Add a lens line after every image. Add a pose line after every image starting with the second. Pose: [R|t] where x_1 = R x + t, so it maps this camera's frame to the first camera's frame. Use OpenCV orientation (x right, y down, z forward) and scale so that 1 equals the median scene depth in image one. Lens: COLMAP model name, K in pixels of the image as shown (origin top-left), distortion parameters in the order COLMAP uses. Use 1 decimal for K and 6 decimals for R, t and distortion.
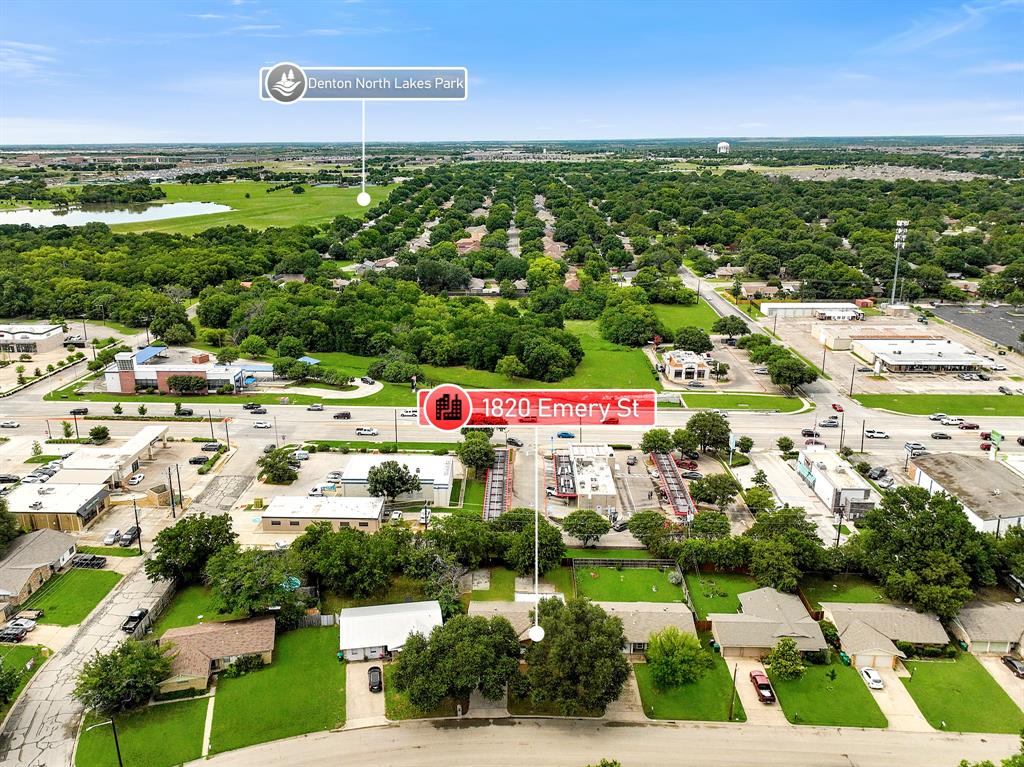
lens RADIAL K [[720.7, 0, 514.0], [0, 720.7, 387.3], [0, 0, 1]] dist [0.006479, 0.009214]
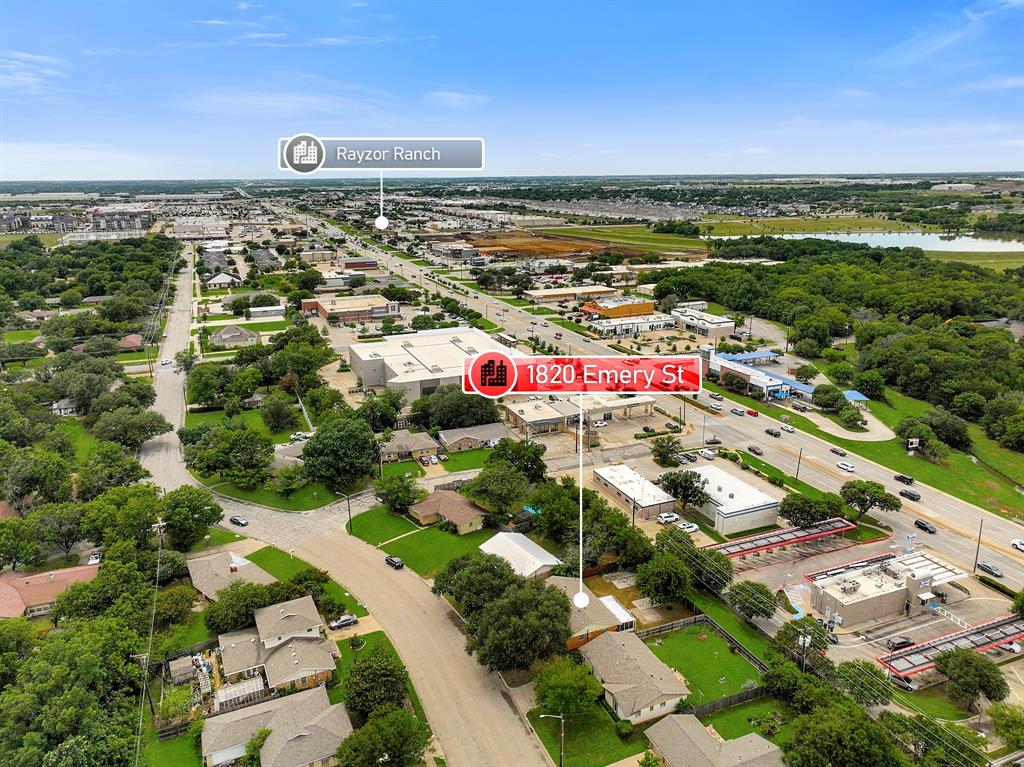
lens RADIAL K [[720.7, 0, 518.2], [0, 720.7, 381.6], [0, 0, 1]] dist [0.006479, 0.009214]
pose [[0.441046, 0.251485, -0.861530, 0.463052], [-0.287061, 0.949040, 0.130073, -0.066907], [0.850338, 0.189944, 0.490762, 0.180172]]
